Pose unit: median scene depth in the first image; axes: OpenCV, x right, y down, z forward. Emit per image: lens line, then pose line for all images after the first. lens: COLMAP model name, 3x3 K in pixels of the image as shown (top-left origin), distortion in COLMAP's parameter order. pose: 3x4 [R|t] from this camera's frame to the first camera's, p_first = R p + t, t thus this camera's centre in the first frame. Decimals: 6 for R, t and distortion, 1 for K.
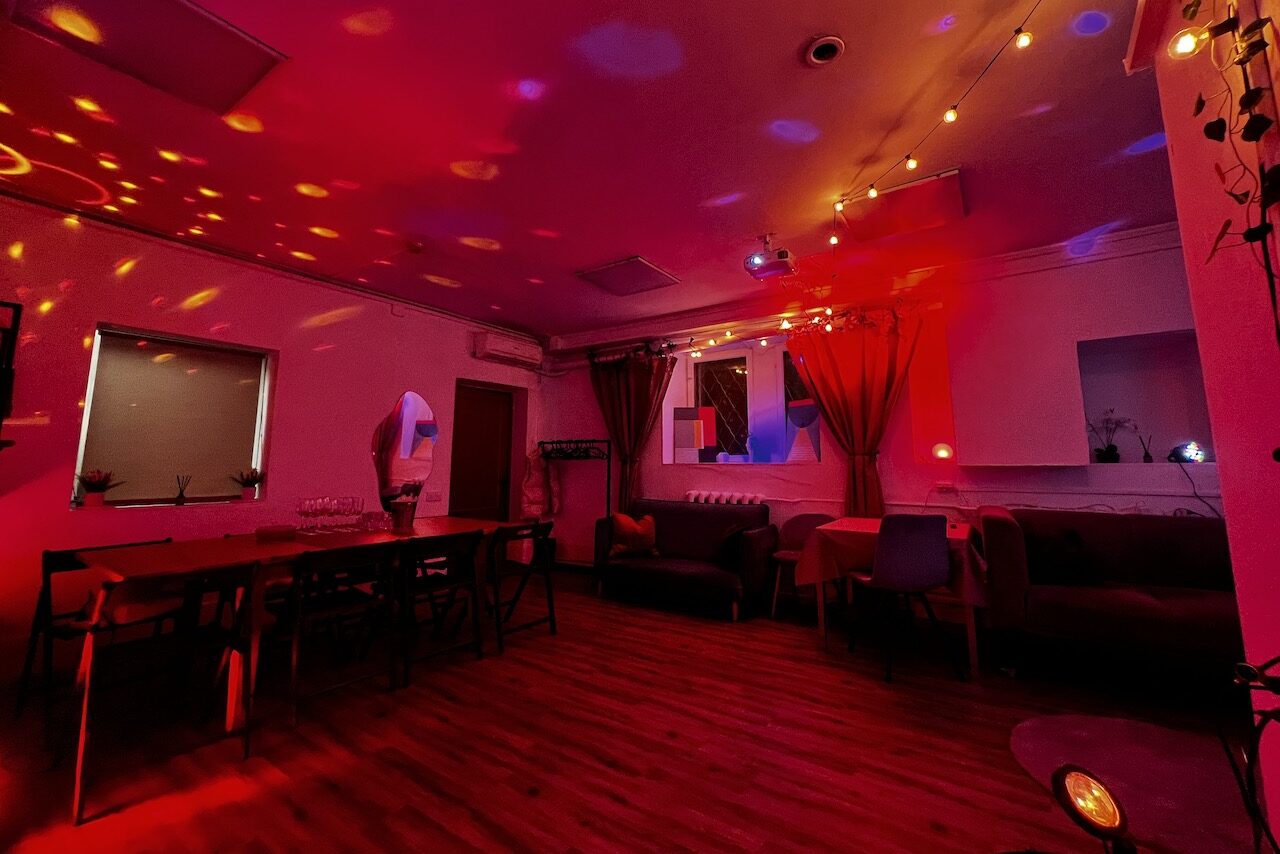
lens RADIAL K [[514.3, 0, 637.8], [0, 514.3, 385.8], [0, 0, 1]] dist [-0.000576, 0.000009]
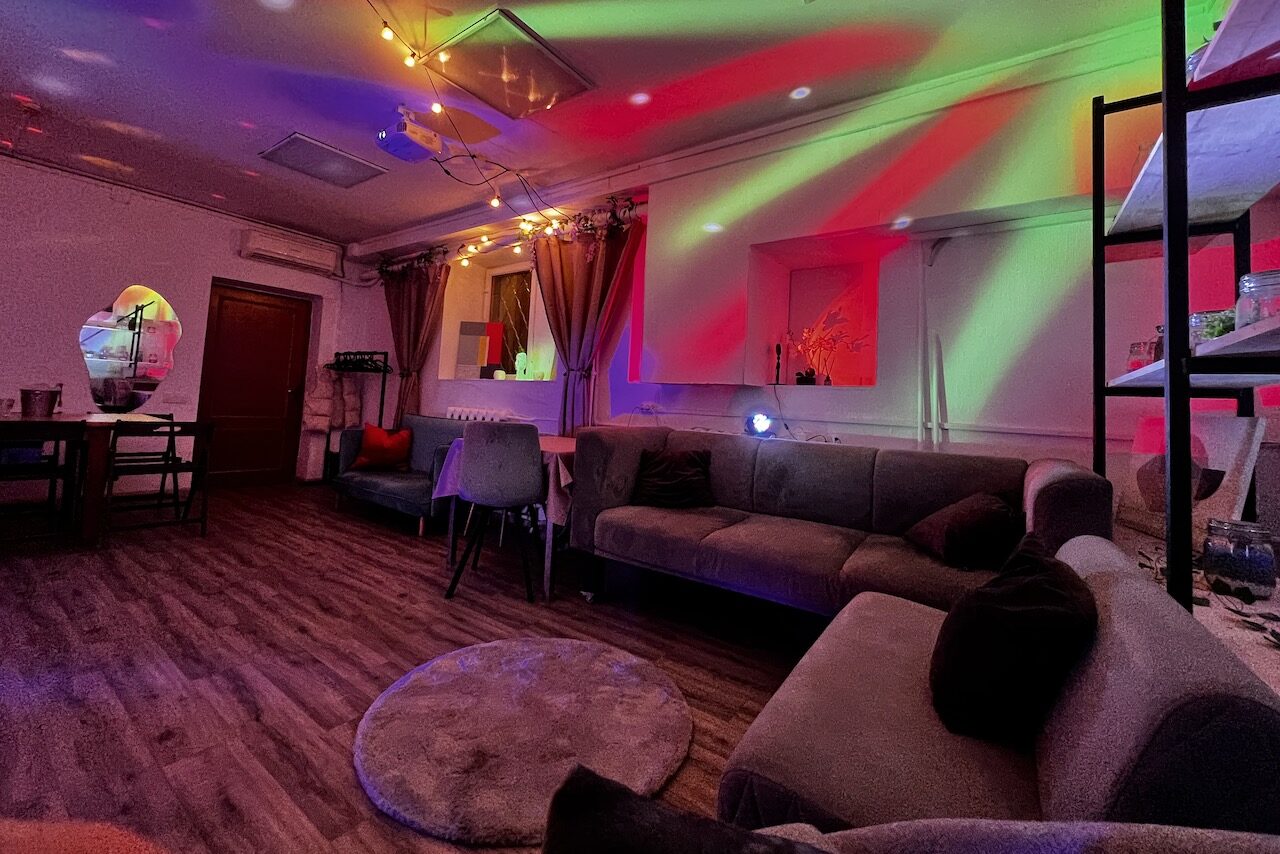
lens RADIAL K [[518.3, 0, 639.5], [0, 518.3, 369.4], [0, 0, 1]] dist [0.000447, -0.000138]
pose [[0.998614, 0.048754, -0.019808, 0.775472], [-0.047065, 0.995820, 0.078275, 0.073022], [0.023542, -0.077234, 0.996735, 0.103590]]
